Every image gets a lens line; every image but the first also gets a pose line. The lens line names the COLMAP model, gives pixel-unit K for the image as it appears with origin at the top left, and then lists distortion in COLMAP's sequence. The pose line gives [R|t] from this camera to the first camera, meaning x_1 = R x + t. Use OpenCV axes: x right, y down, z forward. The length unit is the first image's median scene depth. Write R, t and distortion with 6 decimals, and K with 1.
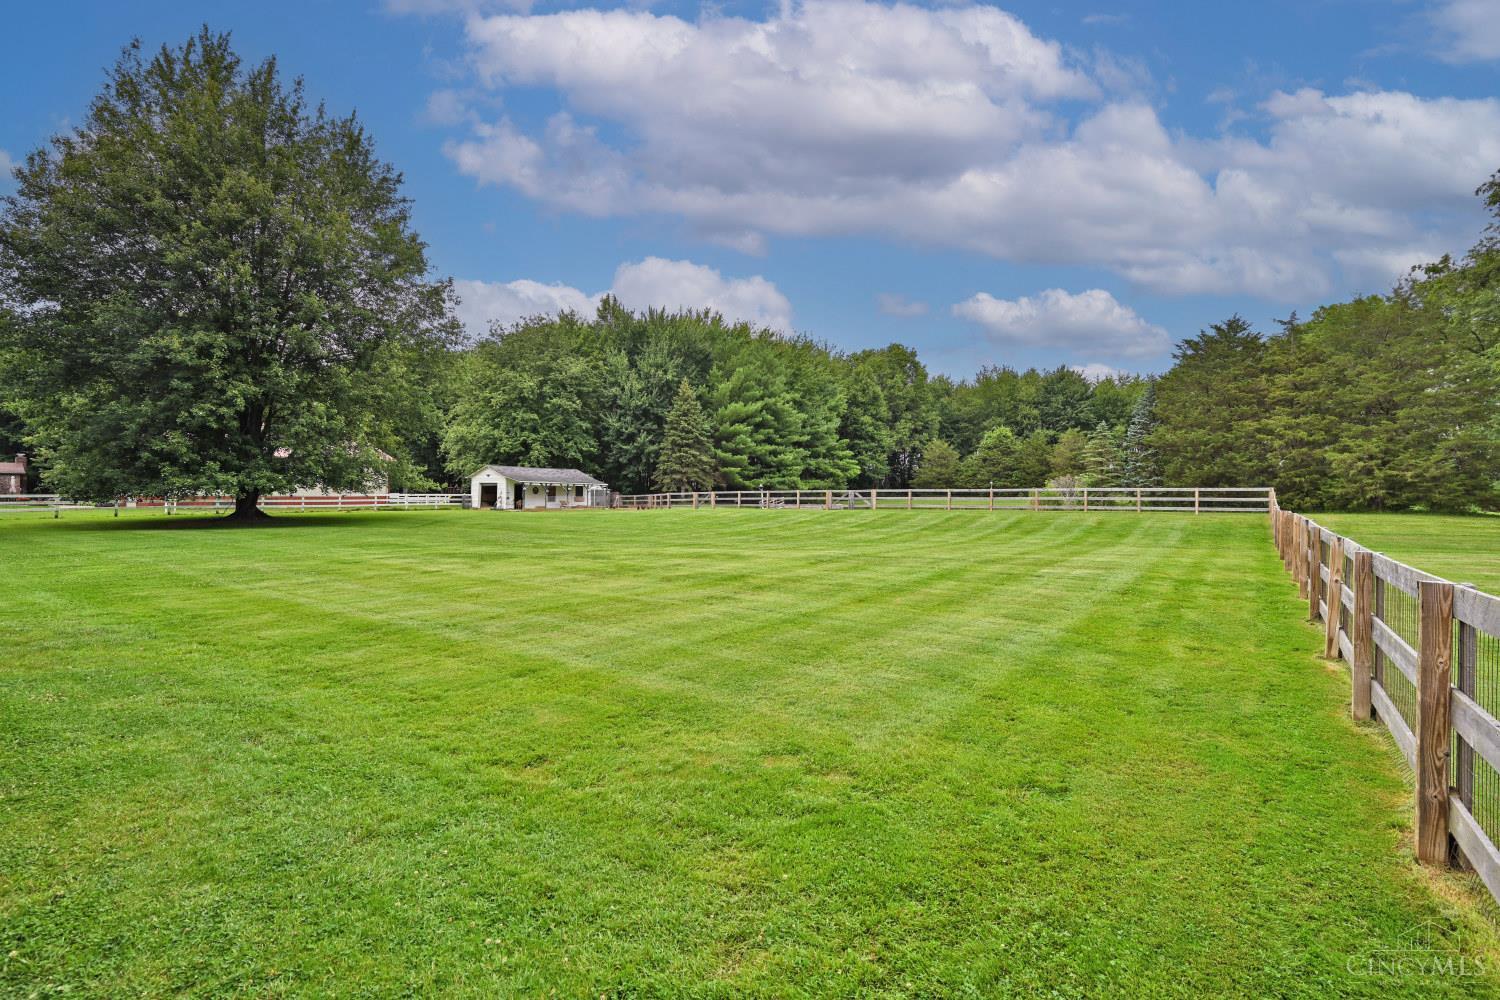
lens RADIAL K [[679.0, 0, 755.6], [0, 679.0, 494.7], [0, 0, 1]] dist [-0.017085, -0.000259]
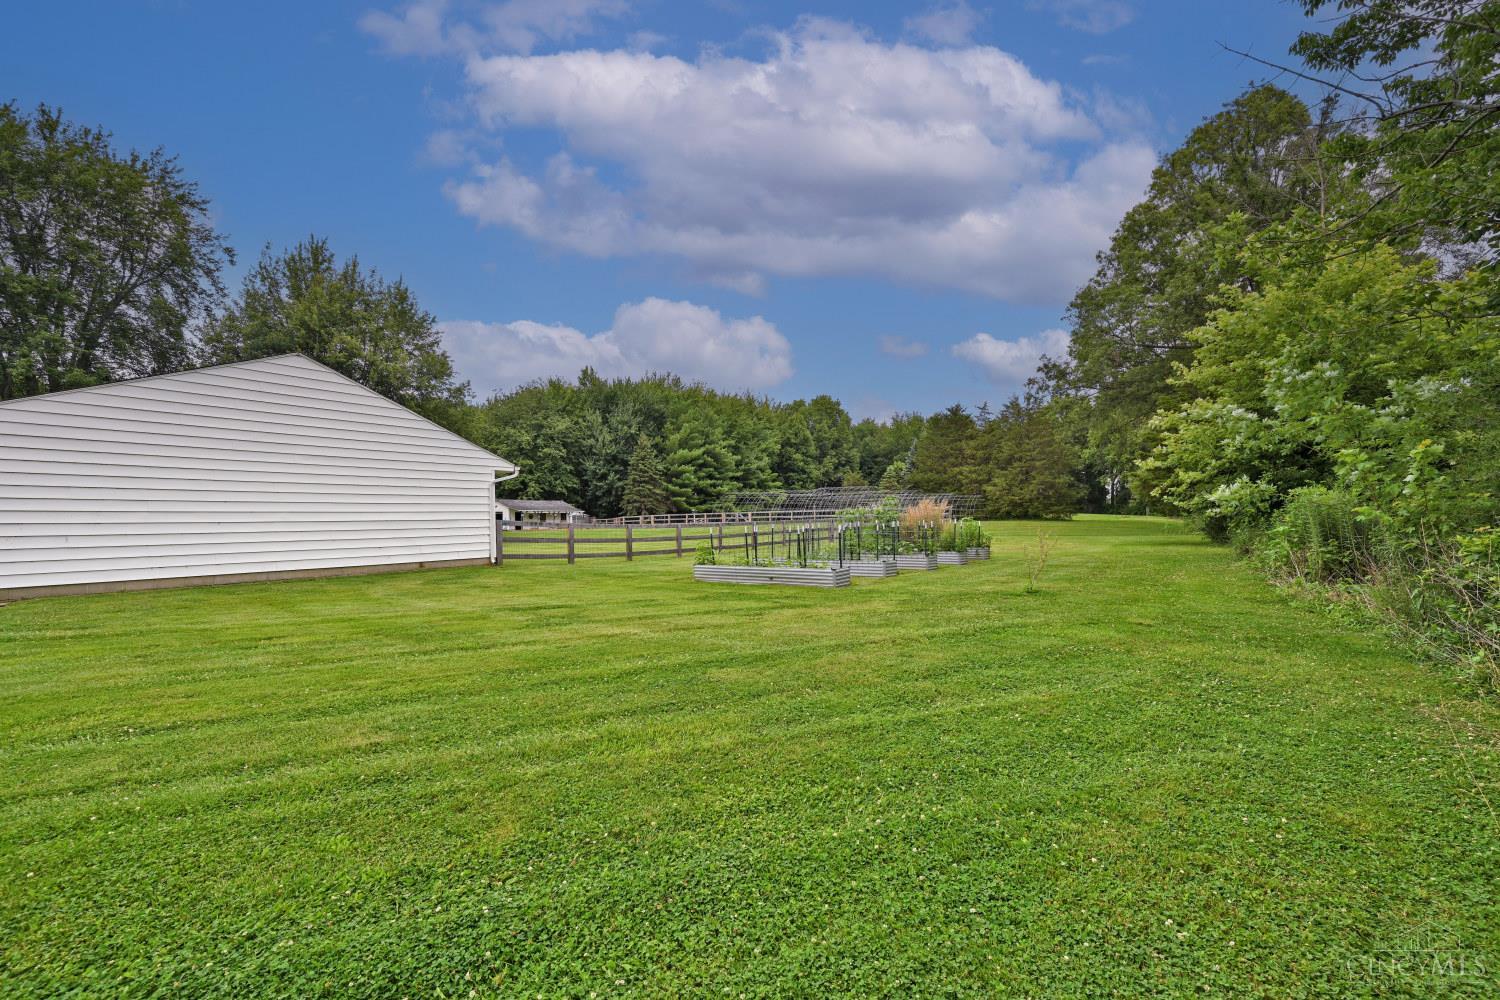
lens RADIAL K [[619.1, 0, 783.5], [0, 619.1, 518.8], [0, 0, 1]] dist [0.001409, -0.000819]
pose [[0.997994, -0.018626, 0.060512, 0.093399], [0.018449, 0.999824, 0.003480, 0.002619], [-0.060566, -0.002357, 0.998161, -0.243706]]
